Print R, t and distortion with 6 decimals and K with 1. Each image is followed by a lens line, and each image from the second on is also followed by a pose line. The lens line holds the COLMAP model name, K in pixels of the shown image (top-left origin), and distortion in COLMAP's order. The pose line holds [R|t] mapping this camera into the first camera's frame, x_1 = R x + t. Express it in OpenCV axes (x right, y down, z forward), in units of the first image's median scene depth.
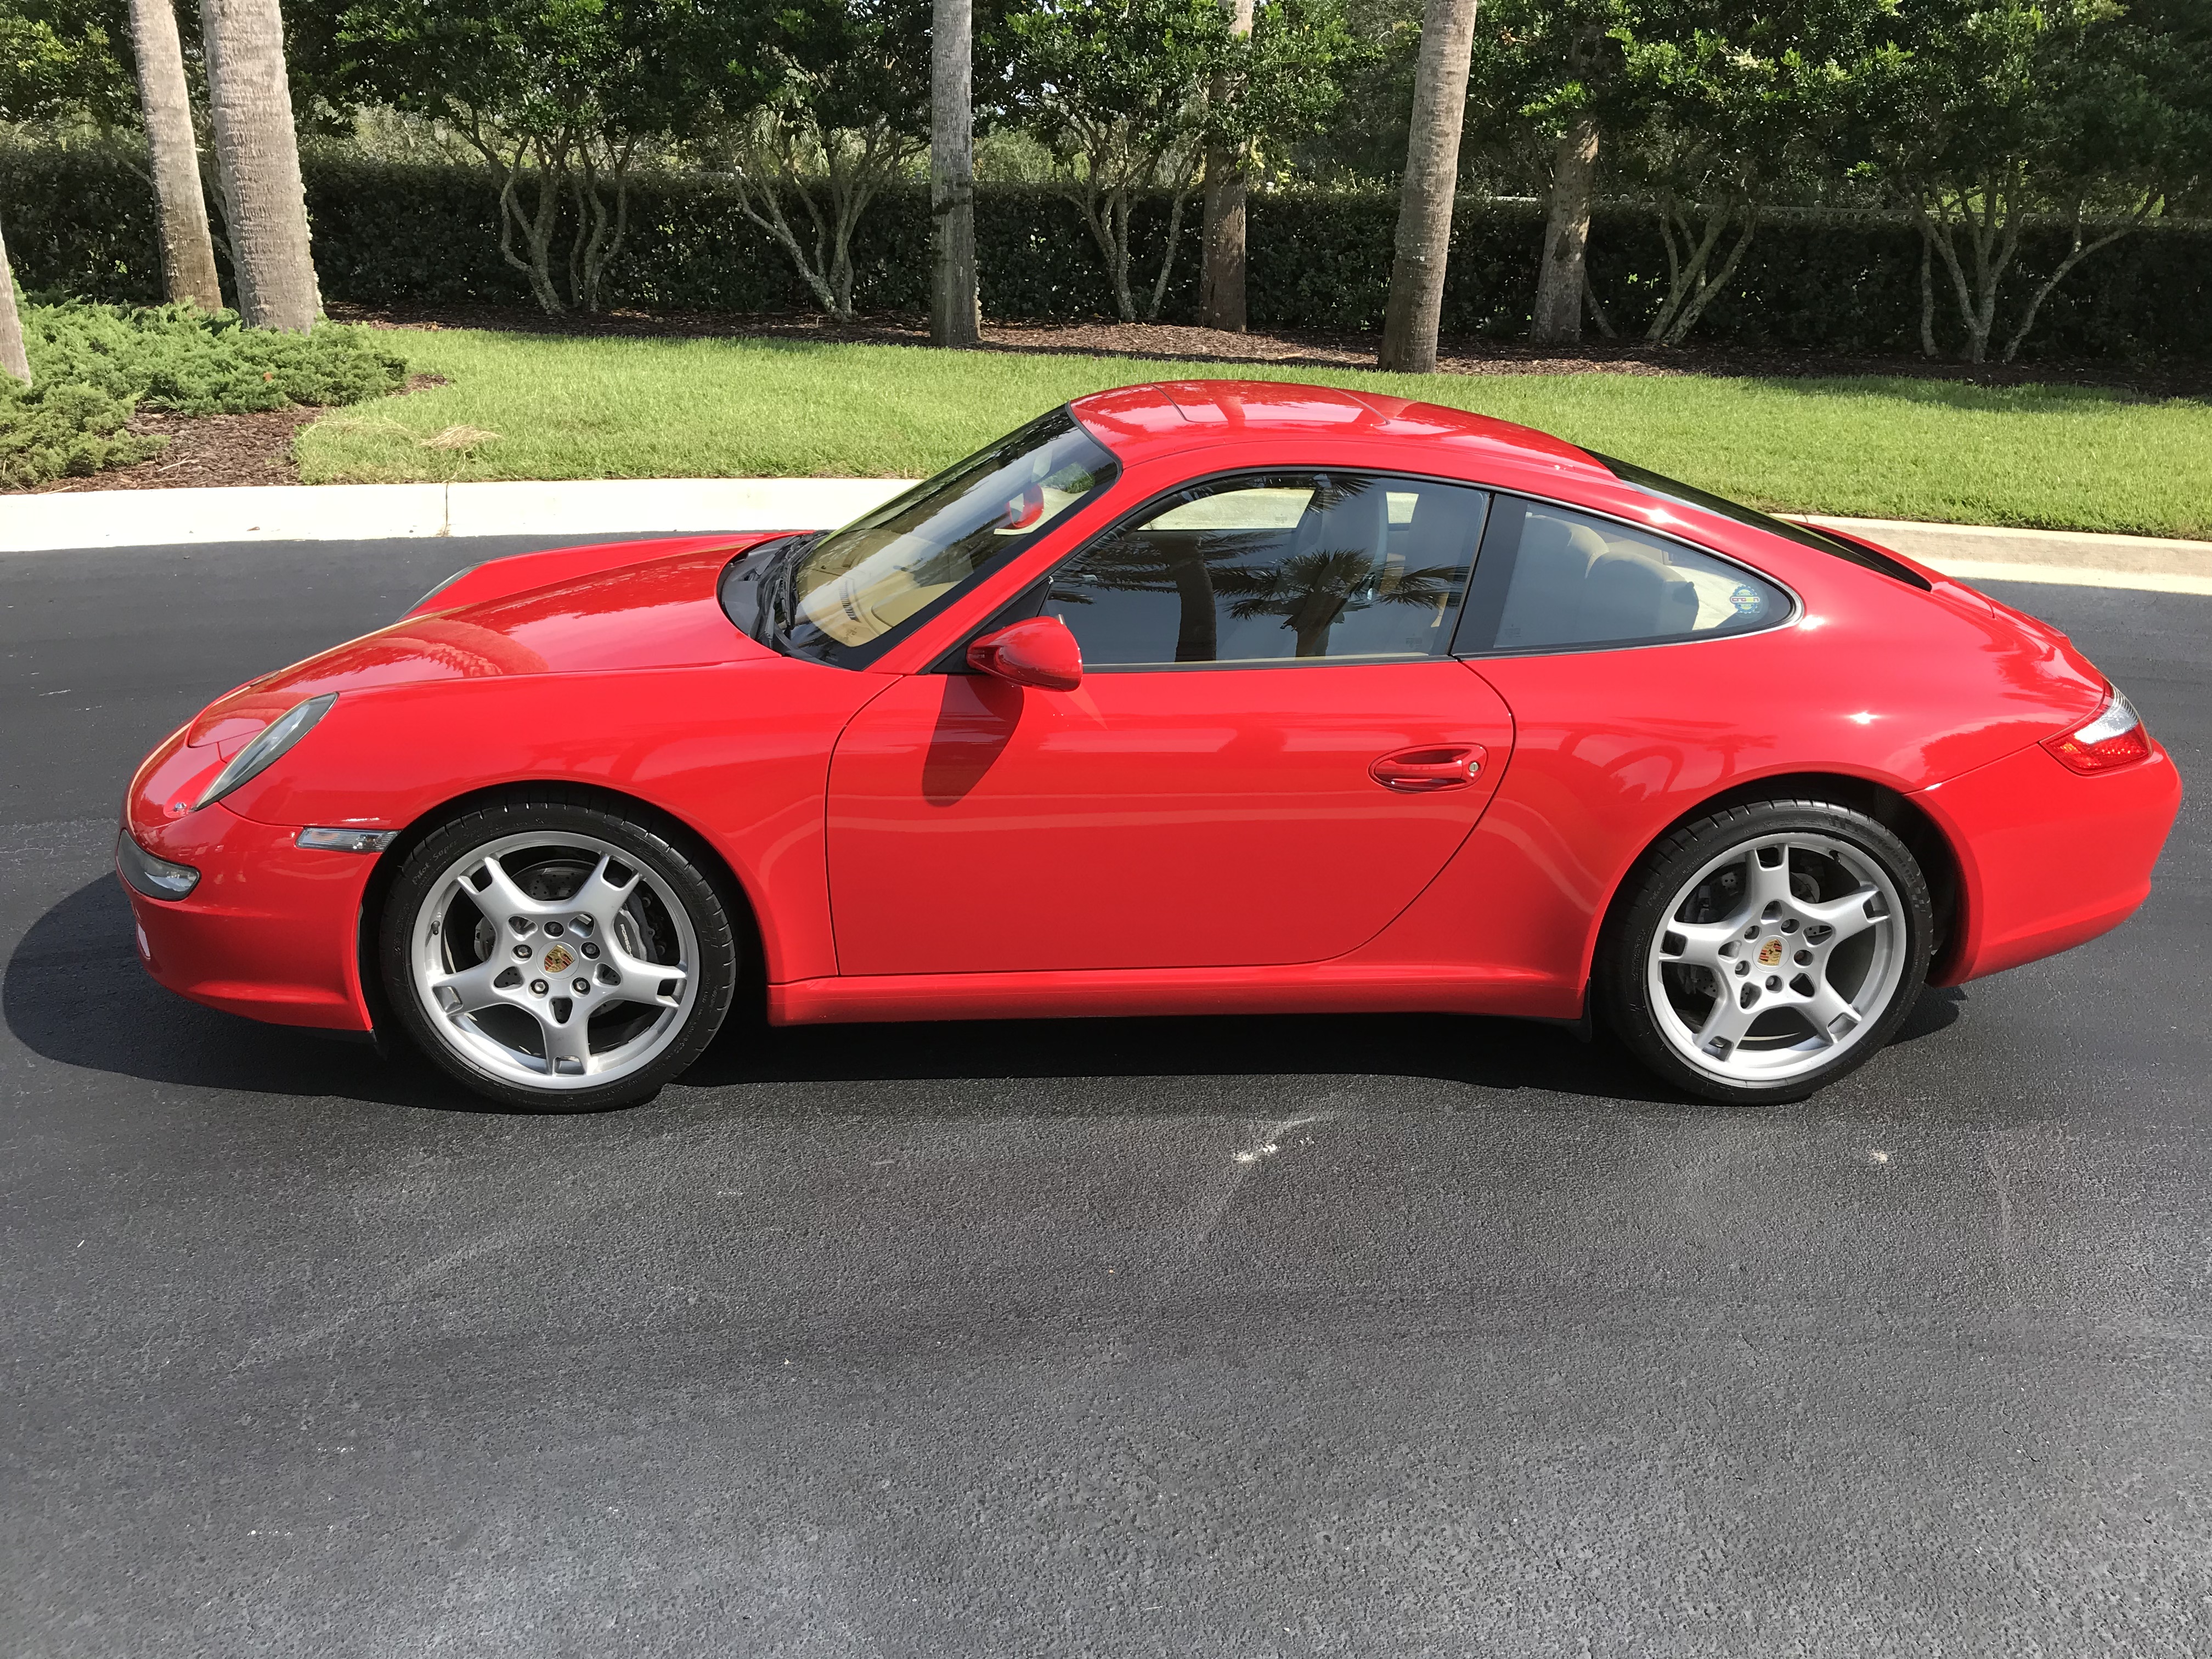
lens RADIAL K [[1780.3, 0, 1106.0], [0, 1780.3, 829.5], [0, 0, 1]] dist [0.038623, 0.005259]
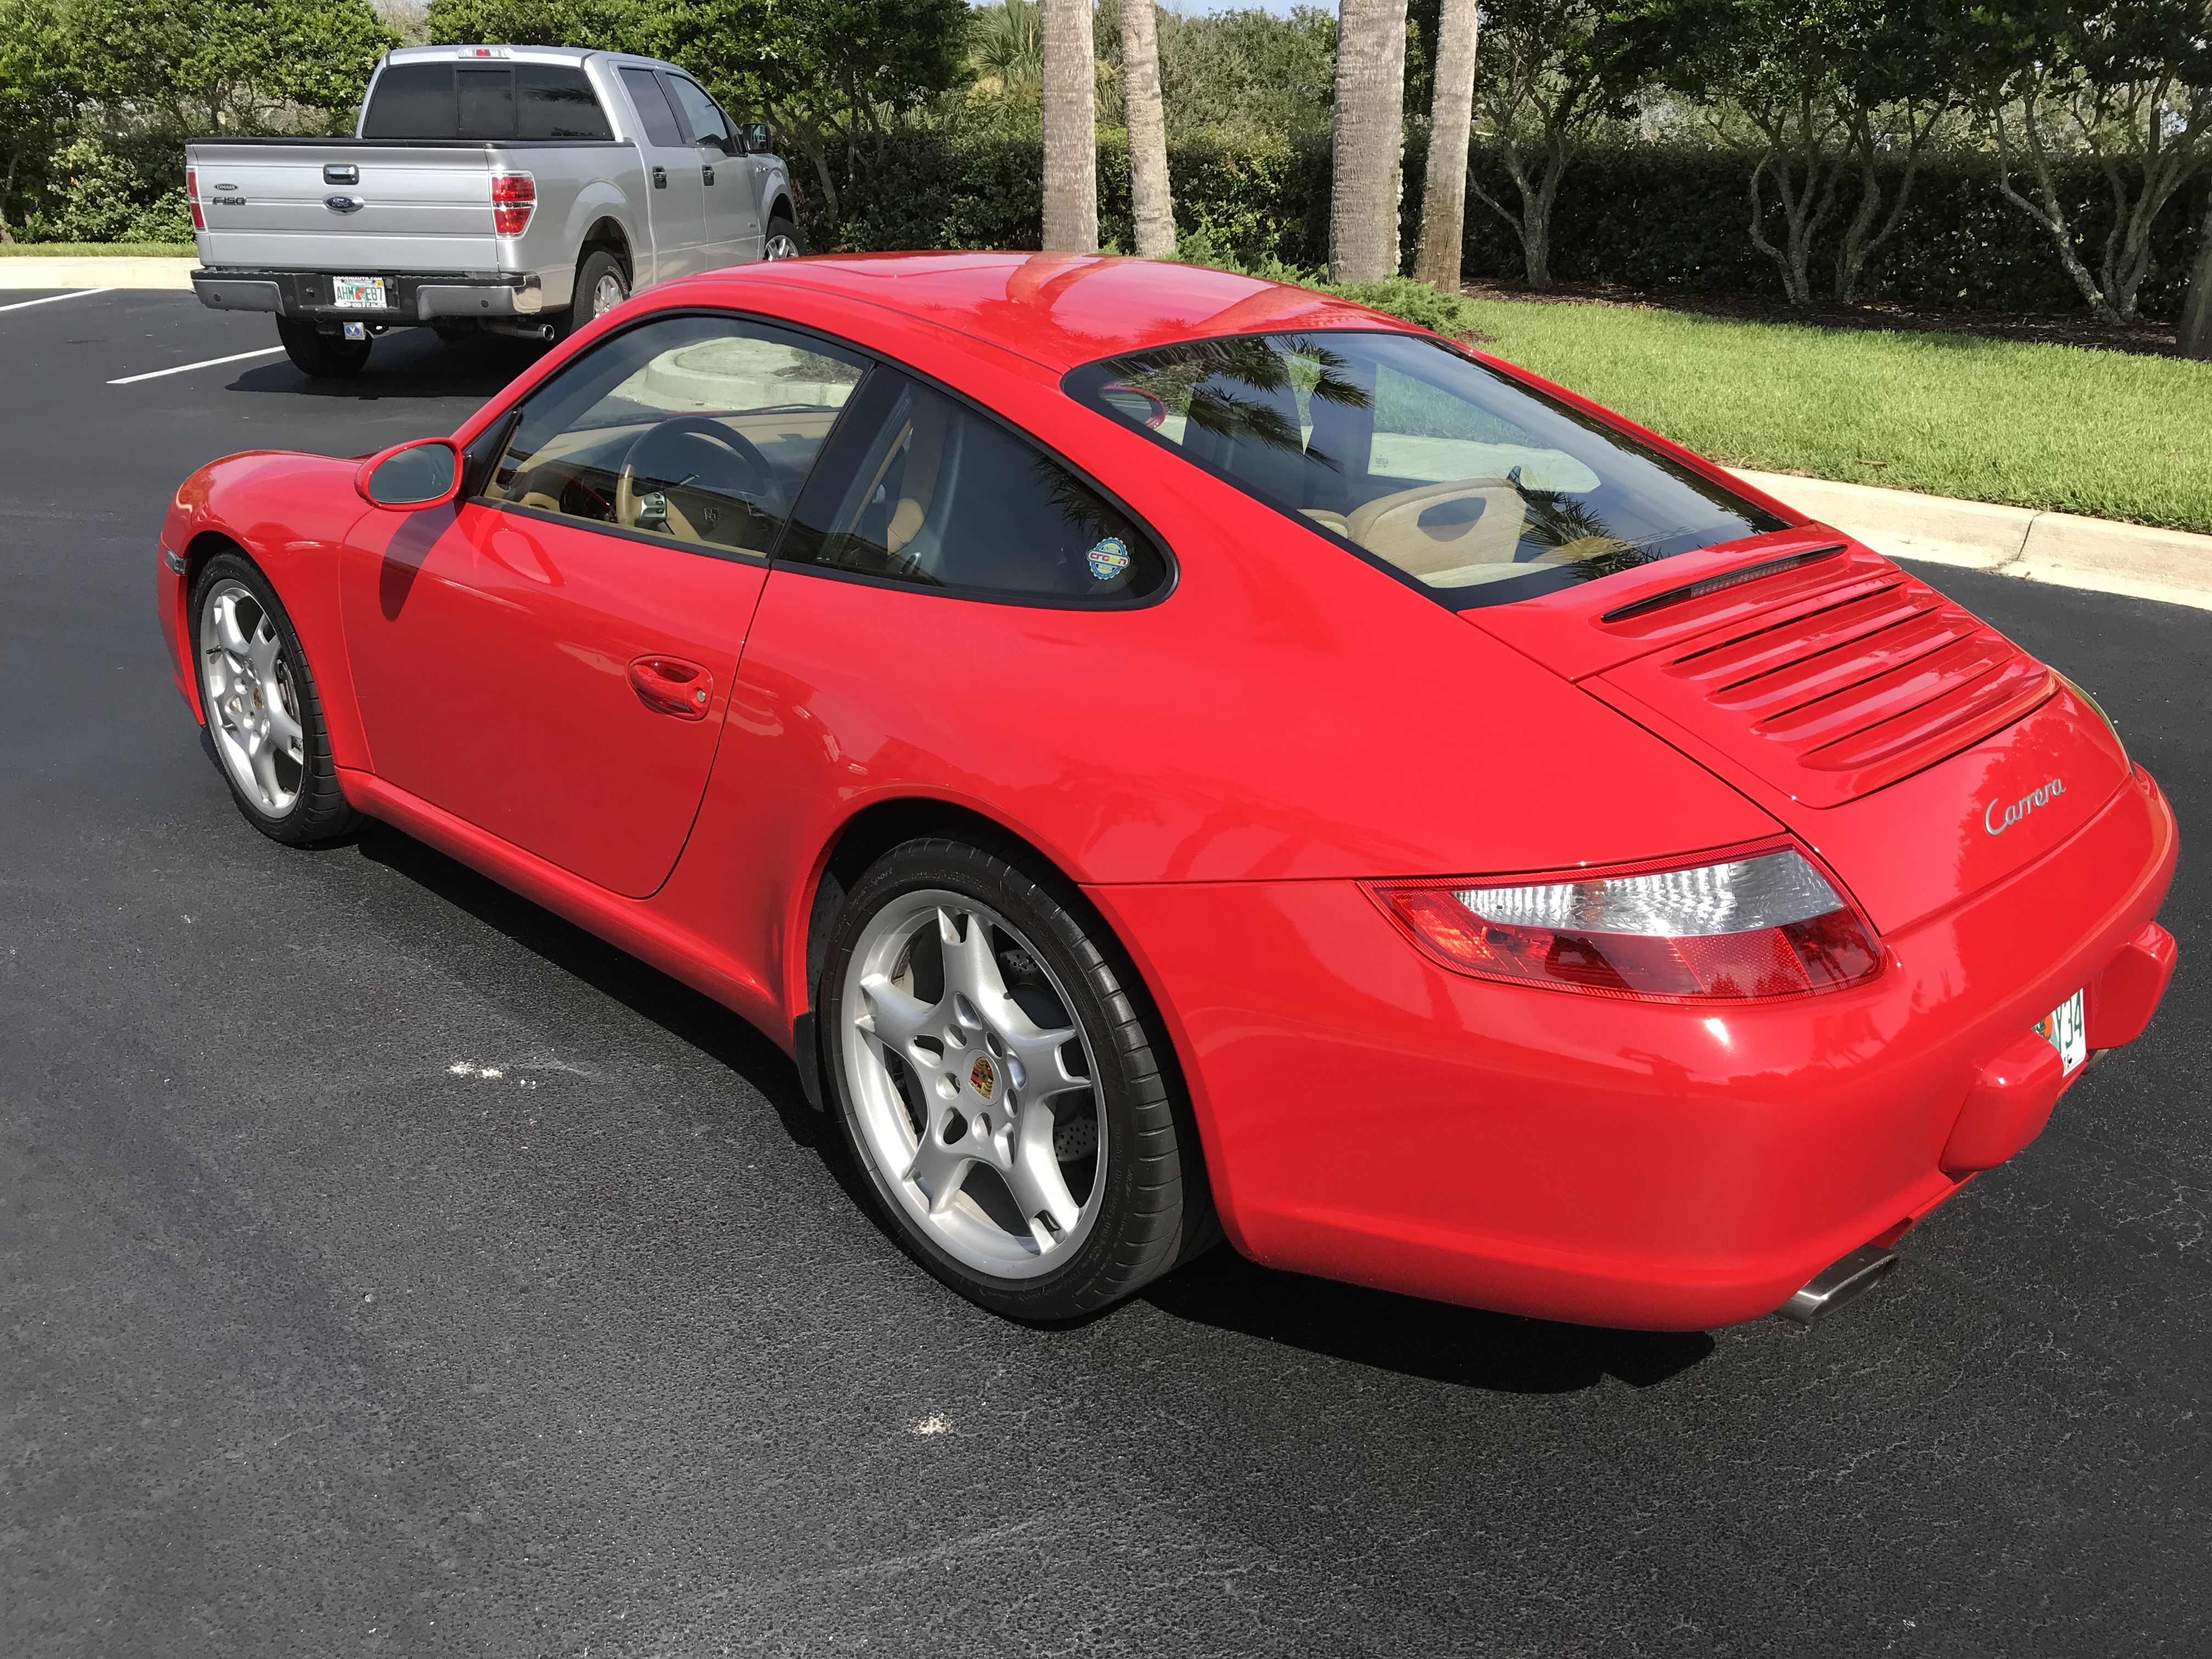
lens RADIAL K [[1804.4, 0, 1106.0], [0, 1804.4, 829.5], [0, 0, 1]] dist [-0.000792, 0.069223]
pose [[0.678097, 0.254555, -0.689483, 0.213468], [-0.263032, 0.960024, 0.095750, -0.024697], [0.686293, 0.116428, 0.717945, 0.133360]]
